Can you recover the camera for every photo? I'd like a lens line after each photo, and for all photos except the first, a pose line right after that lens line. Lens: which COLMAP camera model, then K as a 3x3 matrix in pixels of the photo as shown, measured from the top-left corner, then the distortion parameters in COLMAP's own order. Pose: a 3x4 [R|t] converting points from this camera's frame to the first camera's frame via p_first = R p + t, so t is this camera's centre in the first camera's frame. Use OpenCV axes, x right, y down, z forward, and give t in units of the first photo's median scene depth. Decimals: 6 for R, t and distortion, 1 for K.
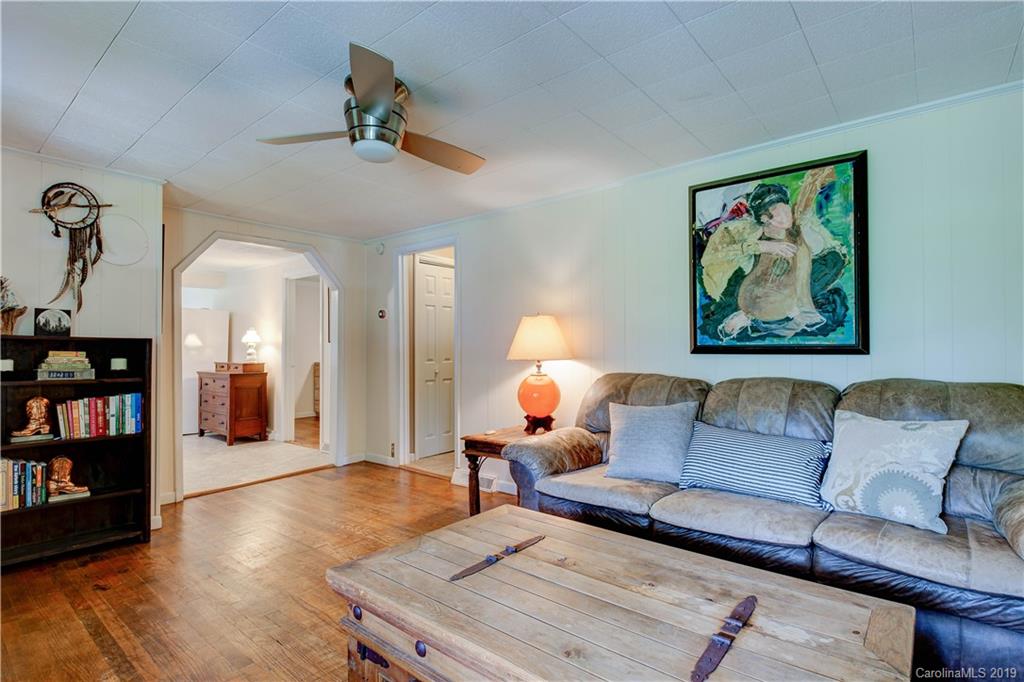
lens RADIAL K [[502.2, 0, 512.7], [0, 502.2, 338.8], [0, 0, 1]] dist [-0.000023, -0.000405]
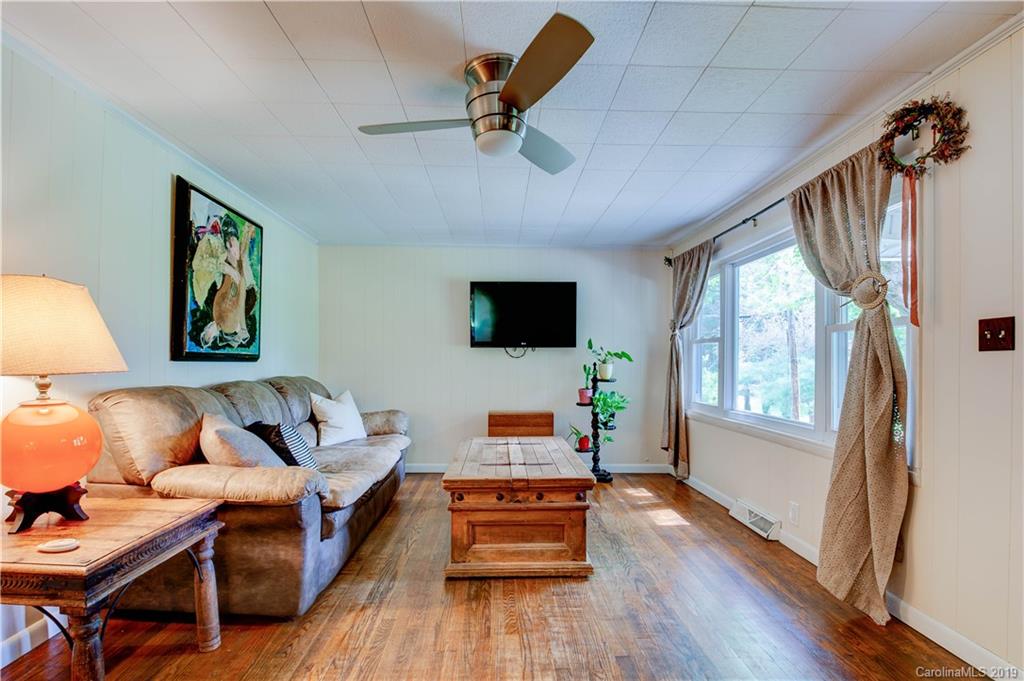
lens RADIAL K [[455.1, 0, 508.7], [0, 455.1, 367.2], [0, 0, 1]] dist [-0.010087, -0.004387]
pose [[-0.663420, -0.005898, 0.748224, -0.704715], [-0.017727, 0.999812, -0.007837, 0.039654], [-0.748038, -0.018463, -0.663400, 1.186500]]
